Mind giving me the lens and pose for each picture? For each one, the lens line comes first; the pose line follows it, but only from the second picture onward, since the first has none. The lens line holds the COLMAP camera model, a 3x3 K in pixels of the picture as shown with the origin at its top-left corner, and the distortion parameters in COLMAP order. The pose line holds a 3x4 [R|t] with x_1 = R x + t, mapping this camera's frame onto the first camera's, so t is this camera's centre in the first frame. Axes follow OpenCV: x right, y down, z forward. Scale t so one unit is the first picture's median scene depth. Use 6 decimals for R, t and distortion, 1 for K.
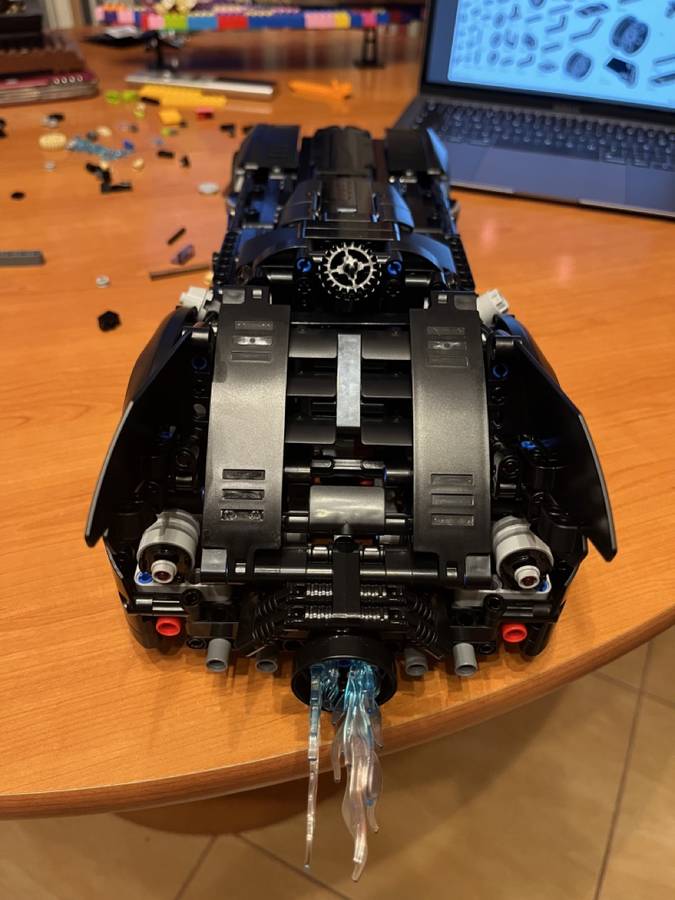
lens RADIAL K [[691.8, 0, 344.0], [0, 691.8, 454.2], [0, 0, 1]] dist [0.032145, -0.058287]
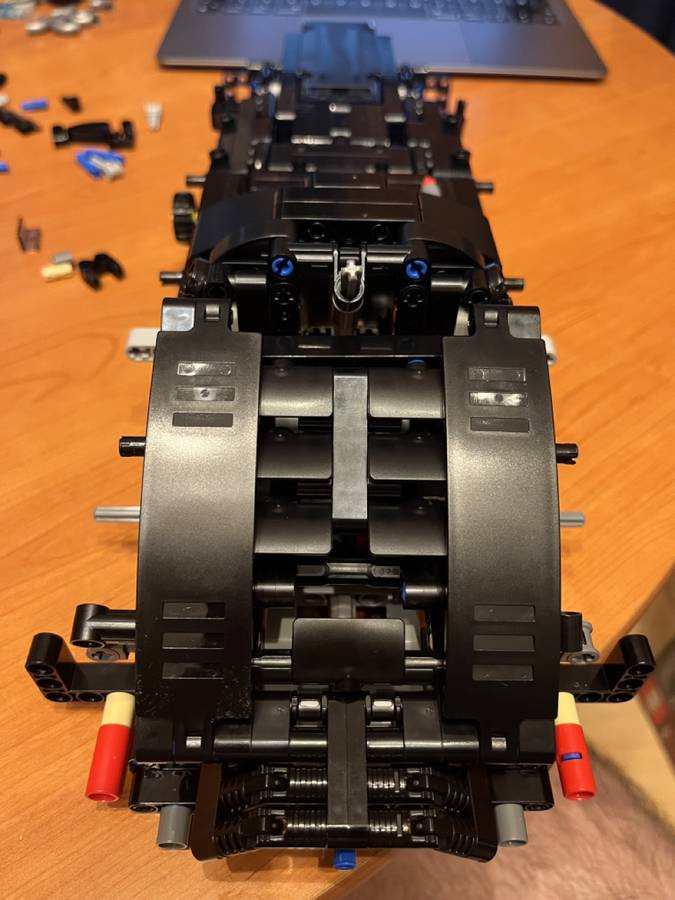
lens RADIAL K [[691.8, 0, 339.1], [0, 691.8, 453.5], [0, 0, 1]] dist [0.032145, -0.058287]
pose [[0.999981, -0.004399, -0.004422, -0.000274], [0.004975, 0.990113, 0.140185, -0.199662], [0.003762, -0.140205, 0.990115, 0.327352]]
